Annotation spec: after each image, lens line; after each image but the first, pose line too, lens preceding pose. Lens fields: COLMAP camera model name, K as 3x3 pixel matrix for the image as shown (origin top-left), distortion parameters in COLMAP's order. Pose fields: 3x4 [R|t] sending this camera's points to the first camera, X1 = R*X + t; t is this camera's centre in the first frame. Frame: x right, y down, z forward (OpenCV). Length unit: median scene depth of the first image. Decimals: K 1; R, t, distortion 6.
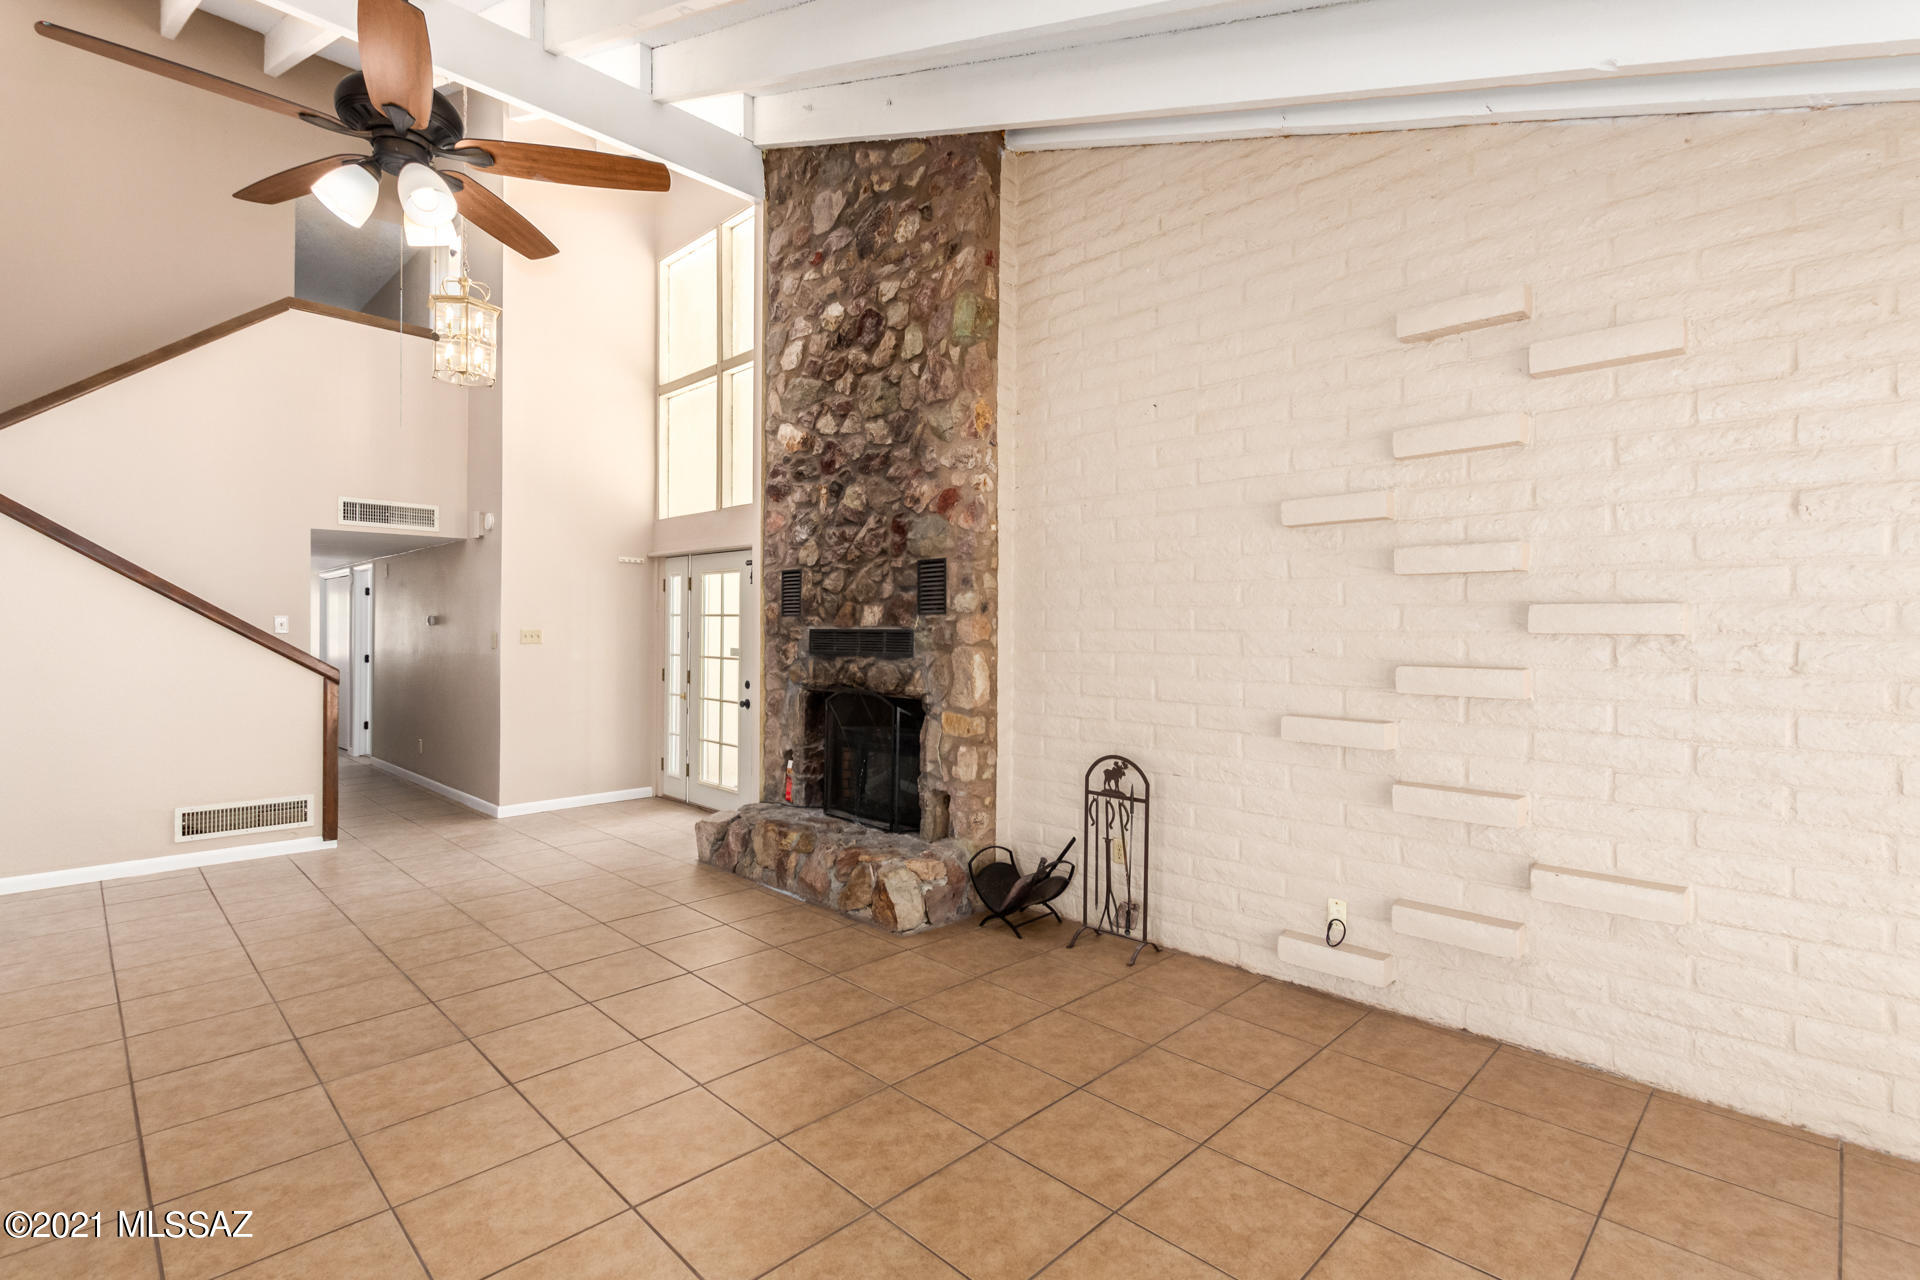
lens RADIAL K [[892.2, 0, 964.6], [0, 892.2, 634.5], [0, 0, 1]] dist [0.008530, -0.002443]
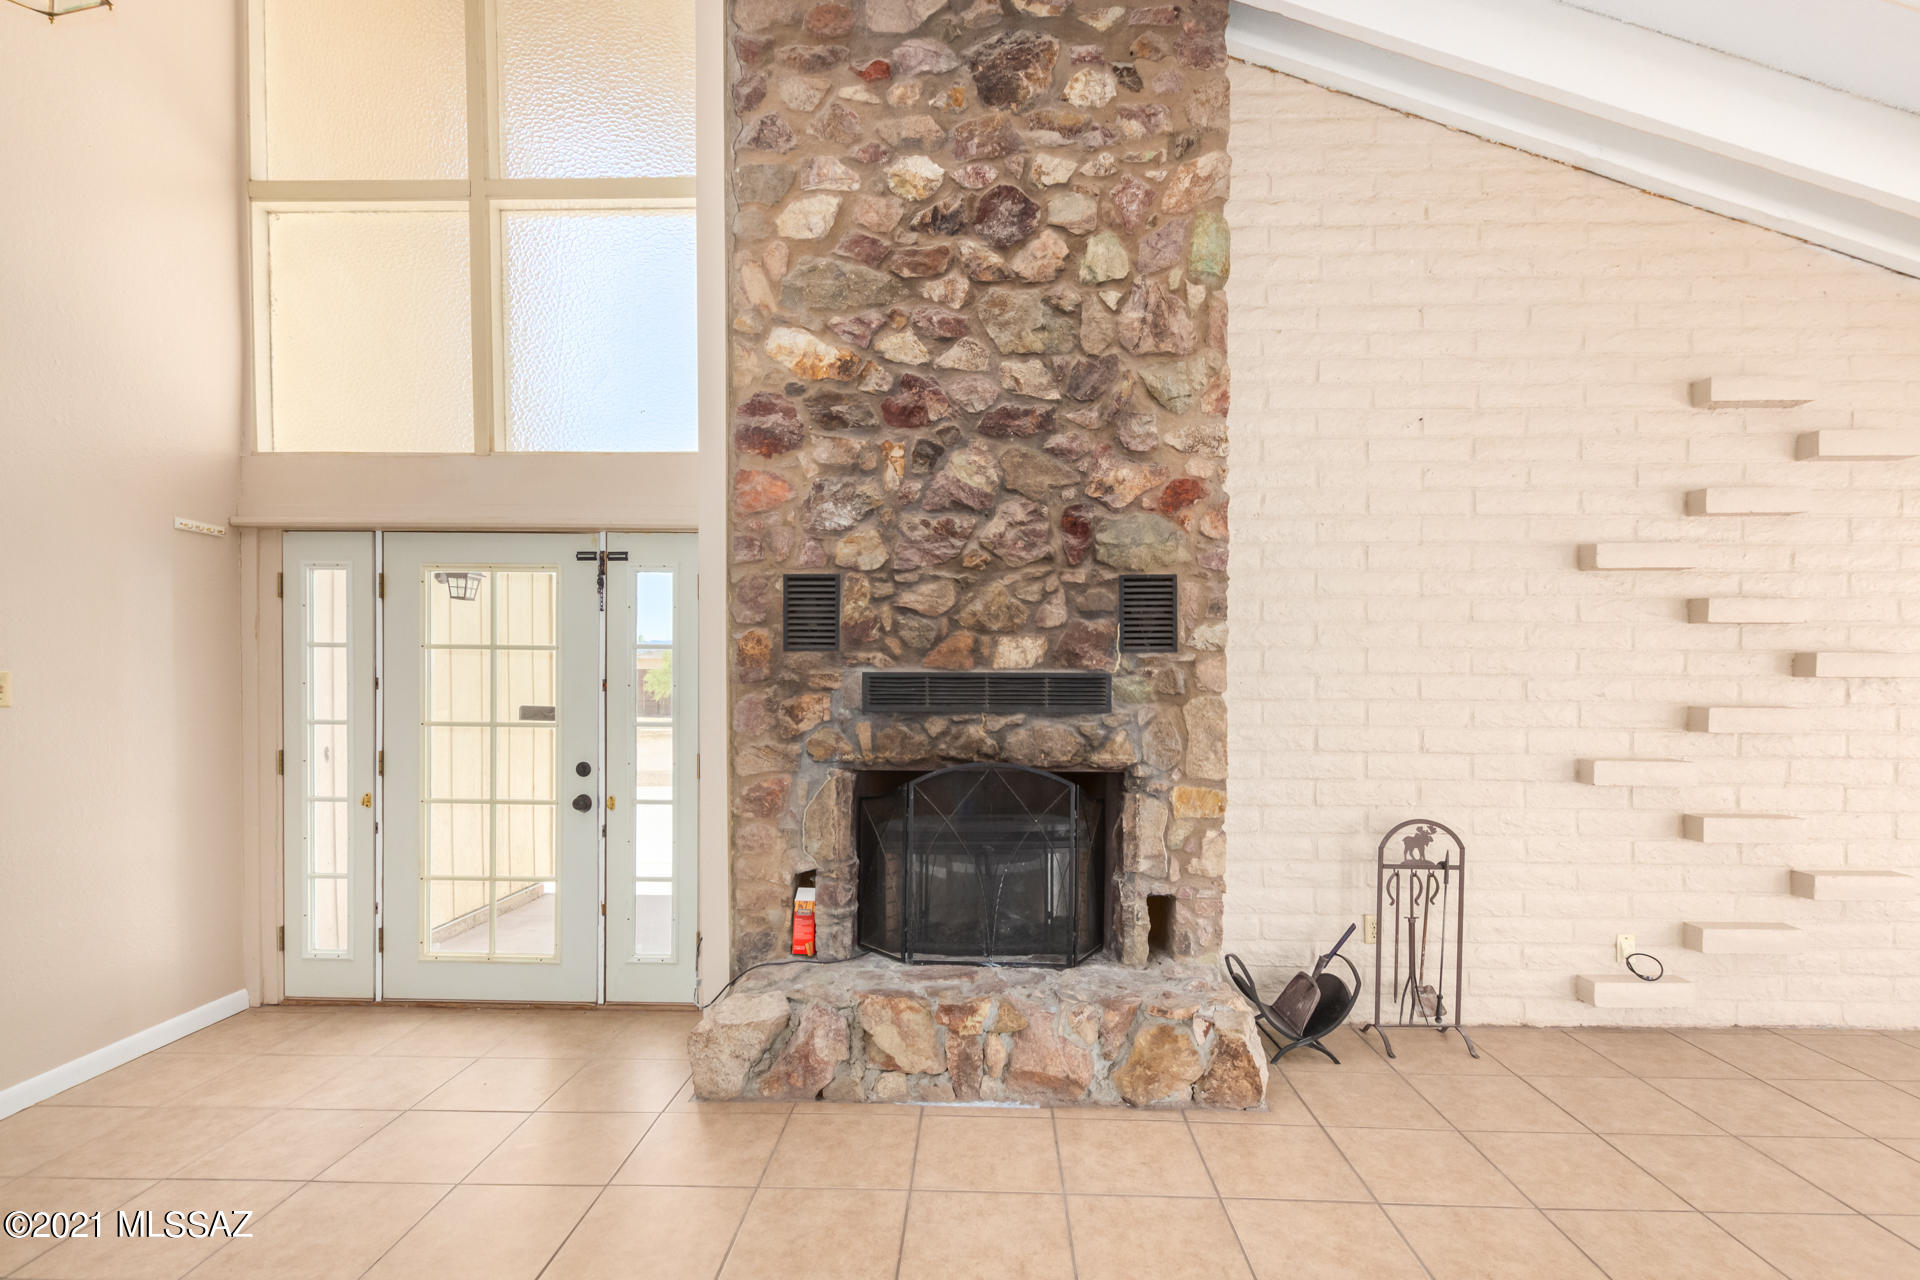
lens RADIAL K [[892.2, 0, 965.4], [0, 892.2, 698.7], [0, 0, 1]] dist [0.008530, -0.002443]
pose [[0.728686, -0.017997, 0.684612, -0.649934], [0.002946, 0.999728, 0.023146, -0.002148], [-0.684842, -0.014850, 0.728540, 0.591885]]
